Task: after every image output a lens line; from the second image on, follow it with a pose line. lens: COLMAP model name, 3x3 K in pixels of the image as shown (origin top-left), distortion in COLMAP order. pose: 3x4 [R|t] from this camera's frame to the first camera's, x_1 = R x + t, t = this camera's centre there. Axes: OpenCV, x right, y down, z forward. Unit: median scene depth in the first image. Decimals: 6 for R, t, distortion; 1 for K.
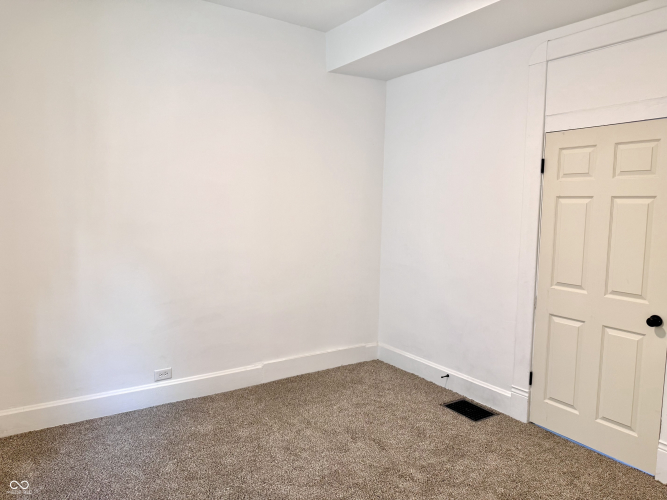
lens RADIAL K [[477.4, 0, 353.1], [0, 477.4, 252.2], [0, 0, 1]] dist [0.049127, -0.062597]
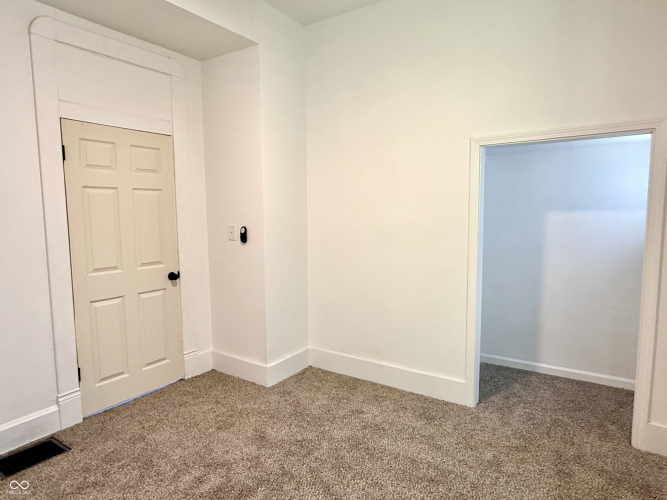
lens RADIAL K [[408.4, 0, 336.6], [0, 408.4, 250.2], [0, 0, 1]] dist [0.006863, 0.000341]
pose [[-0.352483, -0.124973, 0.927436, -0.571646], [0.080922, 0.983260, 0.163251, -0.079944], [-0.932313, 0.132593, -0.336469, 0.798352]]
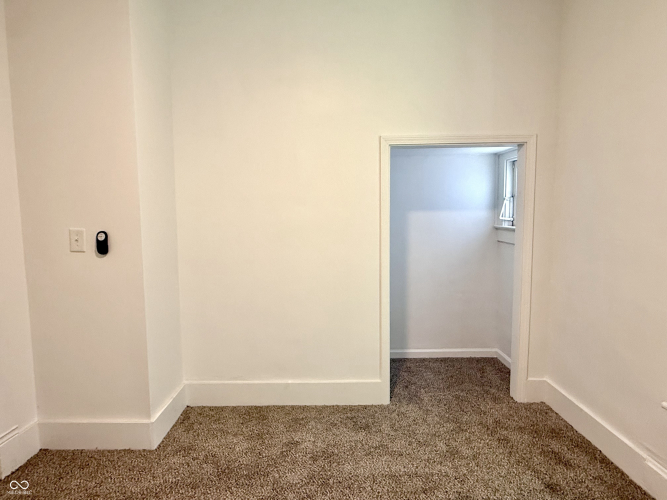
lens RADIAL K [[408.4, 0, 330.3], [0, 408.4, 254.5], [0, 0, 1]] dist [0.006863, 0.000341]
pose [[-0.809321, -0.086862, 0.580908, -0.268212], [0.033869, 0.980458, 0.193793, -0.075230], [-0.586389, 0.176515, -0.790563, 1.004795]]
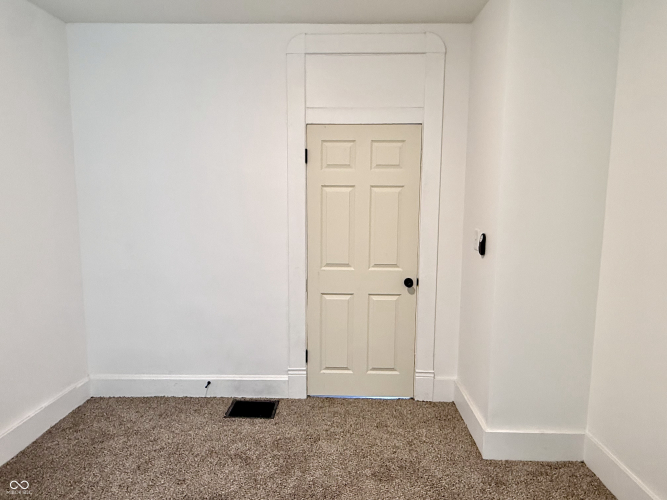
lens RADIAL K [[408.4, 0, 336.2], [0, 408.4, 250.7], [0, 0, 1]] dist [0.006863, 0.000341]
pose [[0.596675, -0.117987, 0.793762, -0.298876], [0.084513, 0.992871, 0.084053, -0.043800], [-0.798020, 0.016931, 0.602393, 0.416566]]
